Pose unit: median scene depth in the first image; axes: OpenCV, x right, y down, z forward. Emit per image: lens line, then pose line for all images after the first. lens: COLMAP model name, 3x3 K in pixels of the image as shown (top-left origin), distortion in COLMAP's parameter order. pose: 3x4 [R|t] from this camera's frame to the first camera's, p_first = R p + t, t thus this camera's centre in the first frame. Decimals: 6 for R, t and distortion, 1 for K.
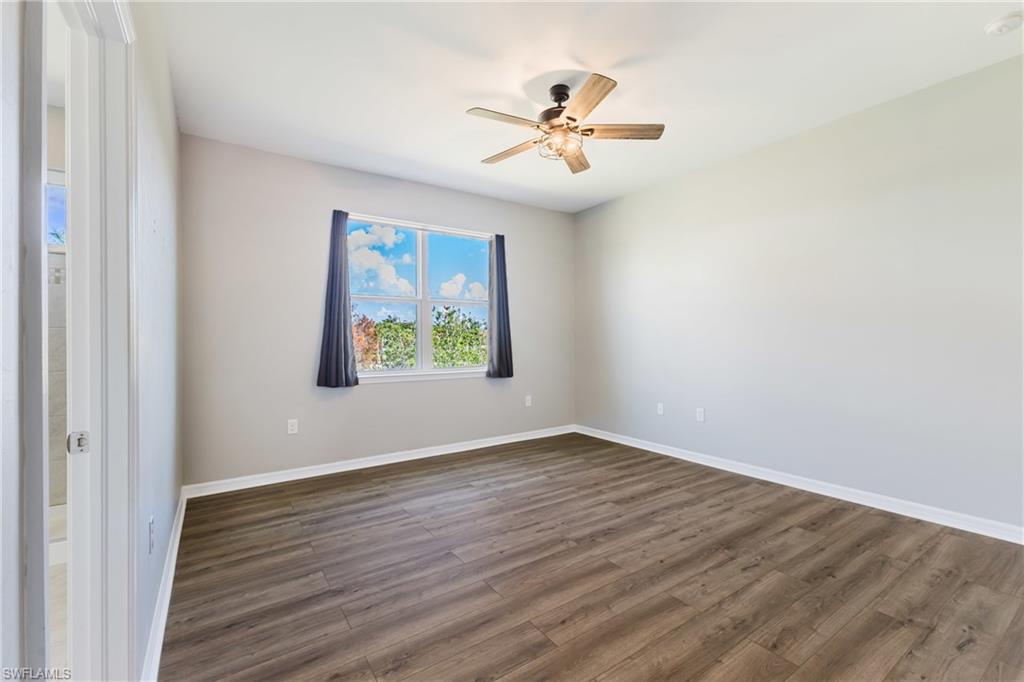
lens RADIAL K [[442.9, 0, 511.3], [0, 442.9, 336.7], [0, 0, 1]] dist [-0.002381, 0.000087]
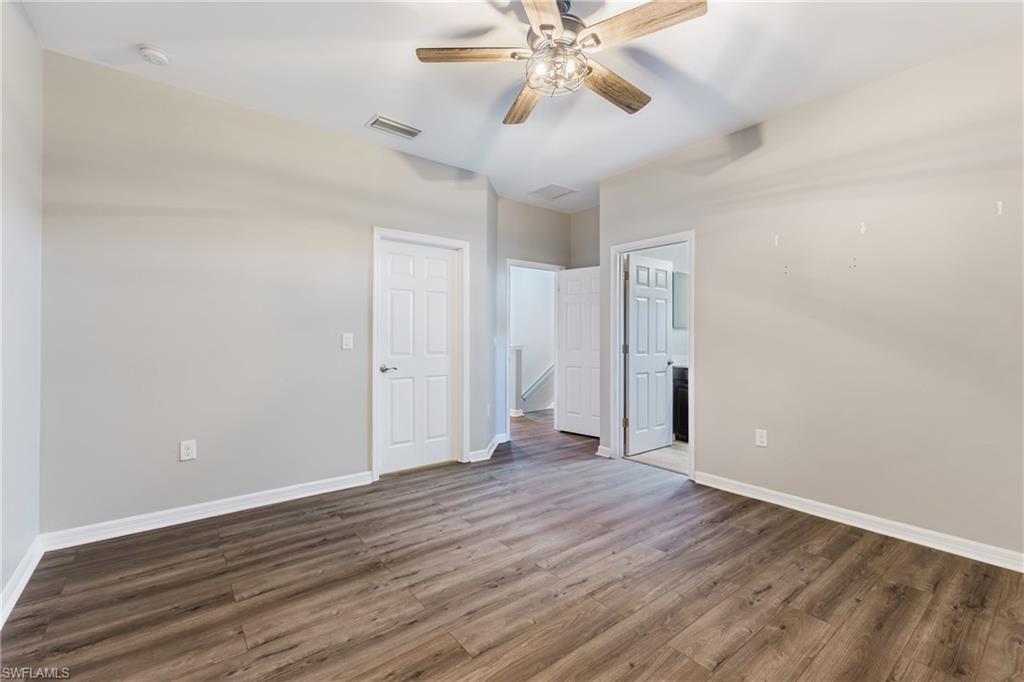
lens RADIAL K [[442.9, 0, 519.0], [0, 442.9, 340.5], [0, 0, 1]] dist [-0.002381, 0.000087]
pose [[-0.996381, 0.009876, -0.084429, 0.268975], [0.009555, 0.999945, 0.004215, 0.007716], [0.084466, 0.003393, -0.996421, 1.976126]]
